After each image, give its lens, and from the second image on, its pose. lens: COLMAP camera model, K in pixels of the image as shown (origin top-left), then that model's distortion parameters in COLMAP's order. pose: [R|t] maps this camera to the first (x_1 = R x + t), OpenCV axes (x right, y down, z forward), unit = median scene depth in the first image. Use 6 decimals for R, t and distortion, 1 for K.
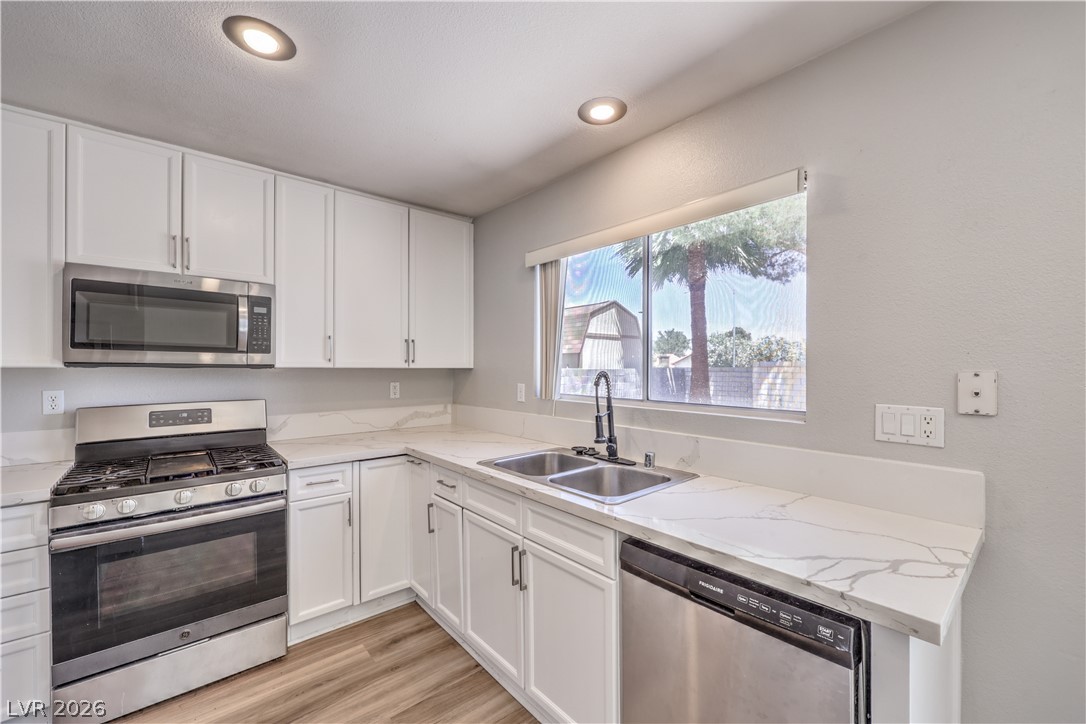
lens RADIAL K [[437.8, 0, 531.1], [0, 437.8, 365.9], [0, 0, 1]] dist [0.000702, 0.000207]
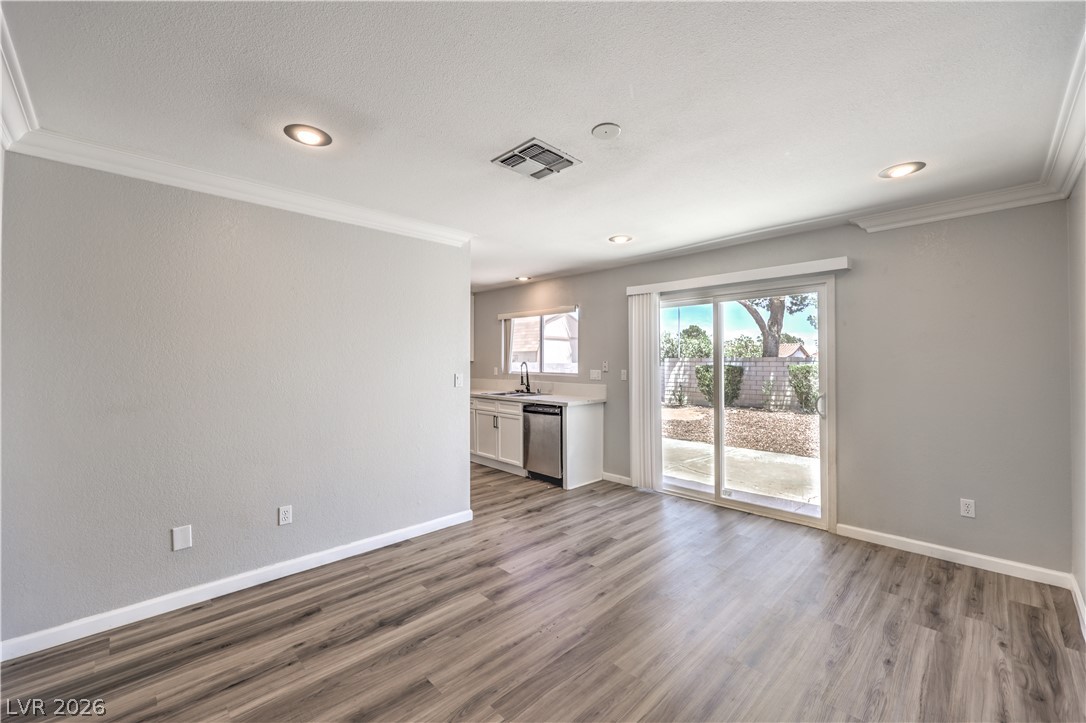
lens RADIAL K [[437.8, 0, 545.4], [0, 437.8, 364.7], [0, 0, 1]] dist [0.000702, 0.000207]
pose [[0.994755, 0.001715, 0.102276, 0.002757], [-0.002541, 0.999965, 0.007944, 0.006098], [-0.102259, -0.008162, 0.994724, -1.738107]]
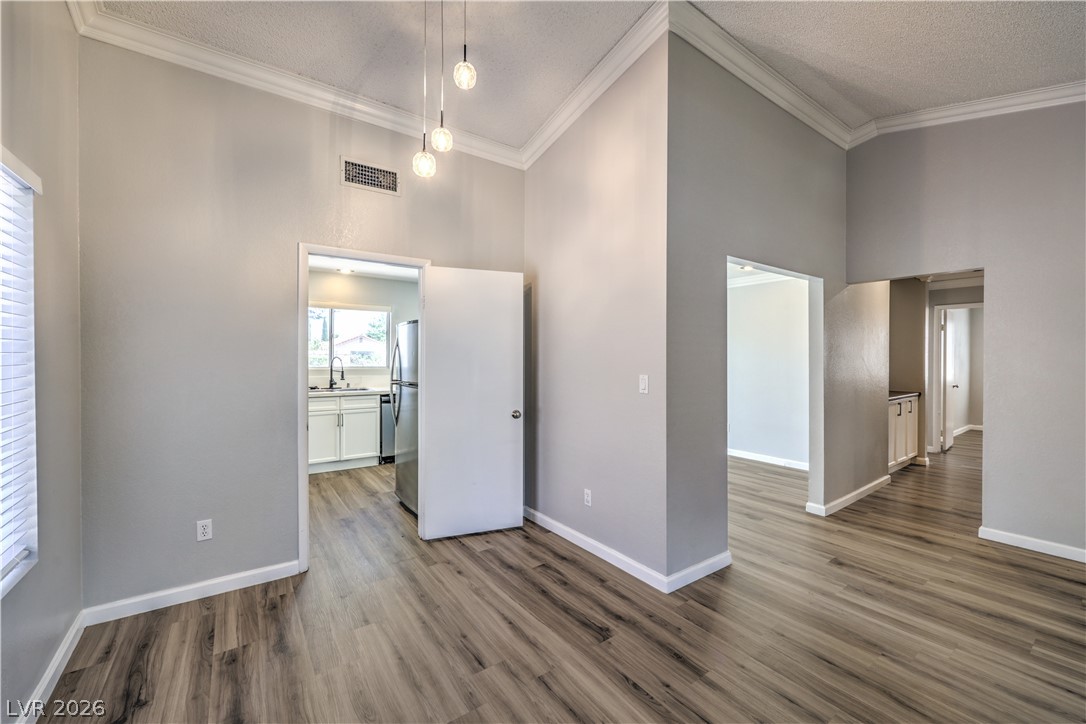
lens RADIAL K [[437.8, 0, 552.6], [0, 437.8, 352.3], [0, 0, 1]] dist [0.000702, 0.000207]
pose [[0.046479, 0.009964, 0.998870, -2.297331], [-0.005927, 0.999935, -0.009699, 0.008083], [-0.998902, -0.005469, 0.046535, -0.474259]]
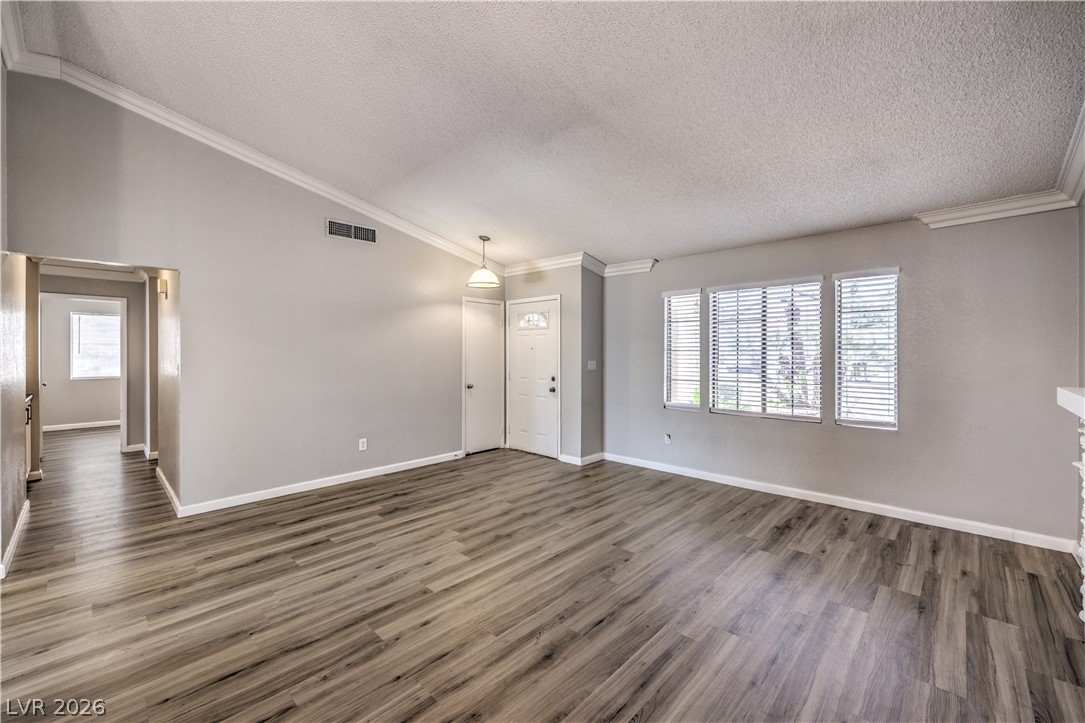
lens RADIAL K [[437.4, 0, 537.3], [0, 437.4, 353.9], [0, 0, 1]] dist [0.000702, 0.000207]
pose [[-0.993253, 0.001161, -0.115958, -1.861422], [0.000889, 0.999997, 0.002402, 0.003578], [0.115960, 0.002283, -0.993251, -0.086089]]
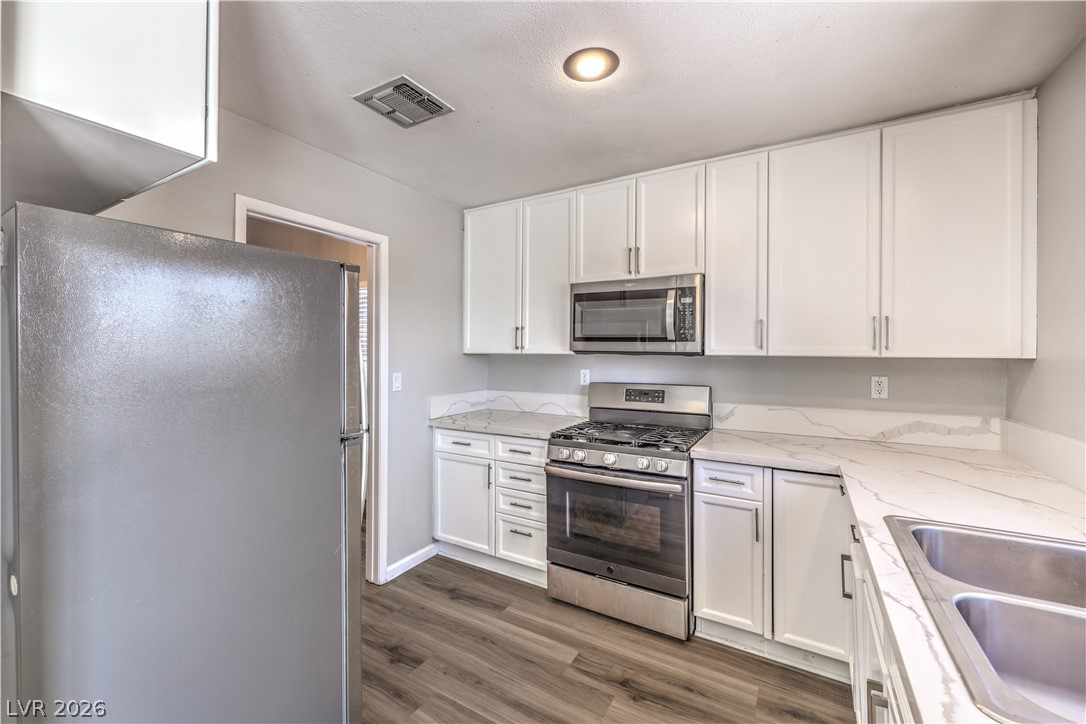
lens RADIAL K [[437.8, 0, 542.5], [0, 437.8, 357.4], [0, 0, 1]] dist [0.000702, 0.000207]
pose [[0.345941, 0.009086, -0.938212, 0.248046], [-0.003596, 0.999959, 0.008358, 0.001596], [0.938249, 0.000483, 0.345959, 0.320971]]
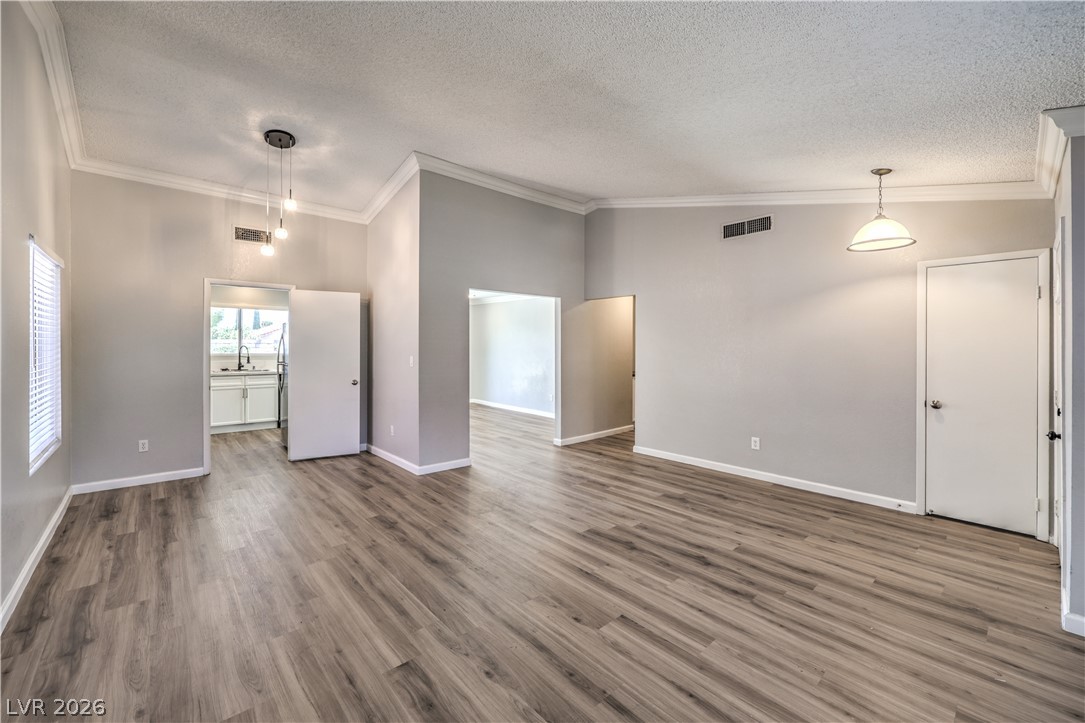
lens RADIAL K [[437.4, 0, 550.2], [0, 437.4, 341.3], [0, 0, 1]] dist [0.000702, 0.000207]
pose [[-0.060678, 0.009065, 0.998116, -3.286161], [-0.007426, 0.999927, -0.009532, -0.003372], [-0.998130, -0.007990, -0.060606, -1.229487]]
